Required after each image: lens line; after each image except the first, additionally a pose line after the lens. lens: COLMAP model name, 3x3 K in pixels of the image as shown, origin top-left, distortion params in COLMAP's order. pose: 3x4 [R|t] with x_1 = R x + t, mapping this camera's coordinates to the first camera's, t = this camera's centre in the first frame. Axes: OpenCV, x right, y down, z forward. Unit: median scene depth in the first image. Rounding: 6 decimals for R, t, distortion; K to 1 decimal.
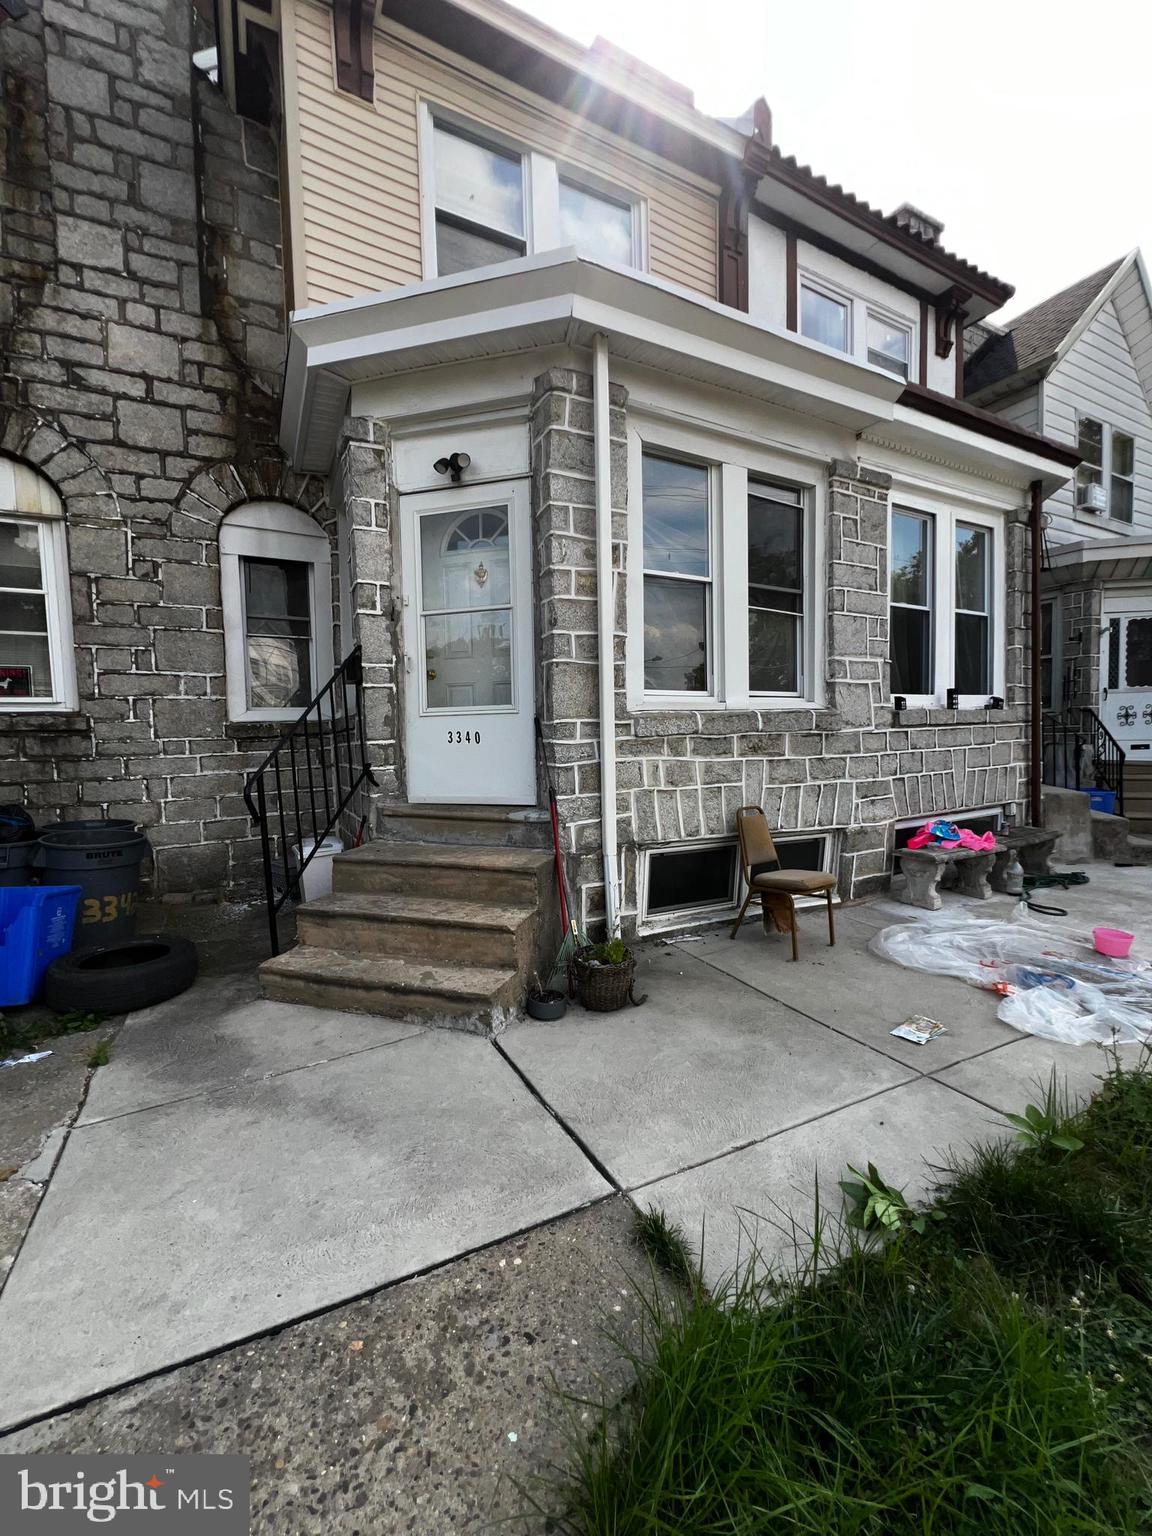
lens RADIAL K [[617.8, 0, 582.8], [0, 617.8, 768.2], [0, 0, 1]] dist [-0.002592, 0.001434]
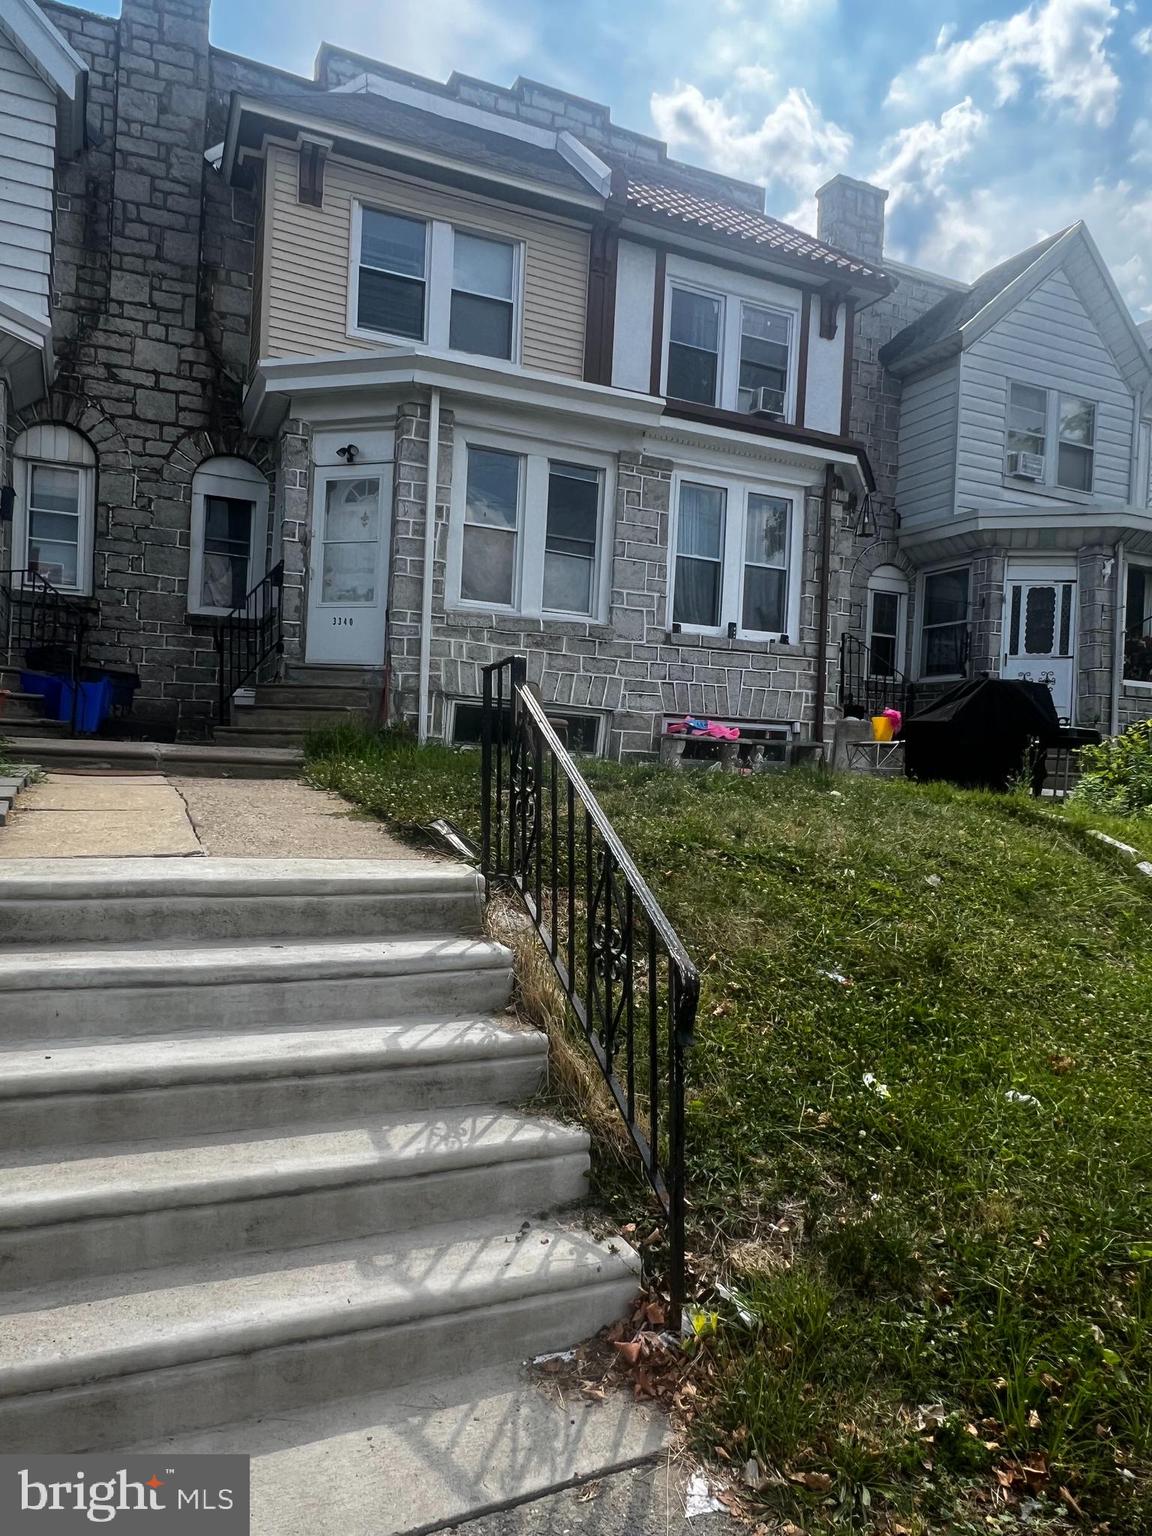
lens RADIAL K [[990.3, 0, 571.6], [0, 990.3, 769.1], [0, 0, 1]] dist [-0.002789, 0.000636]
pose [[0.995714, 0.067235, -0.063508, 0.499833], [-0.069693, 0.996871, -0.037304, 0.330521], [0.060801, 0.041570, 0.997284, -1.277282]]
